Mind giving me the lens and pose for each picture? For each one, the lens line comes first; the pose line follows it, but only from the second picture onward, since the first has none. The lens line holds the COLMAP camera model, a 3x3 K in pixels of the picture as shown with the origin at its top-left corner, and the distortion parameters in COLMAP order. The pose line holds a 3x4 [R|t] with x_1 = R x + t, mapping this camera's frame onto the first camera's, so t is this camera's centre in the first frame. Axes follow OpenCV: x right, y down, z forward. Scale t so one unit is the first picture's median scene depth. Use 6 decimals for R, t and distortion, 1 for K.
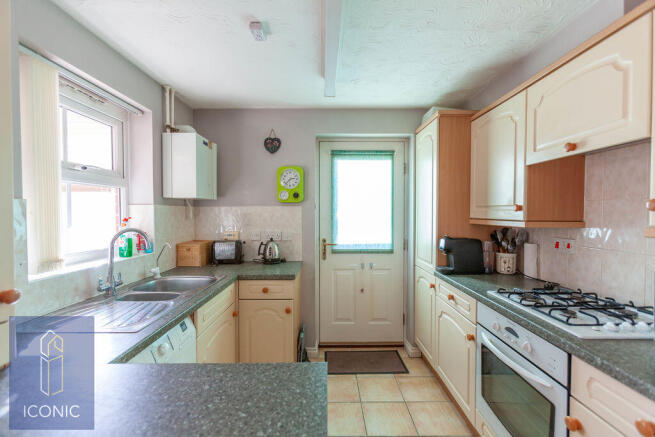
lens RADIAL K [[293.9, 0, 326.1], [0, 293.9, 218.0], [0, 0, 1]] dist [0.001295, 0.002154]
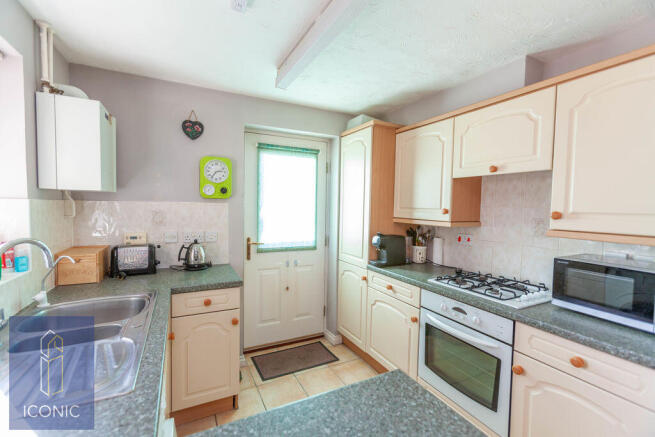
lens RADIAL K [[293.9, 0, 327.4], [0, 293.9, 218.0], [0, 0, 1]] dist [0.001295, 0.002154]
pose [[0.888470, -0.003401, 0.458922, -0.273108], [-0.010948, 0.999531, 0.028602, -0.026908], [-0.458805, -0.030436, 0.888016, 0.082959]]
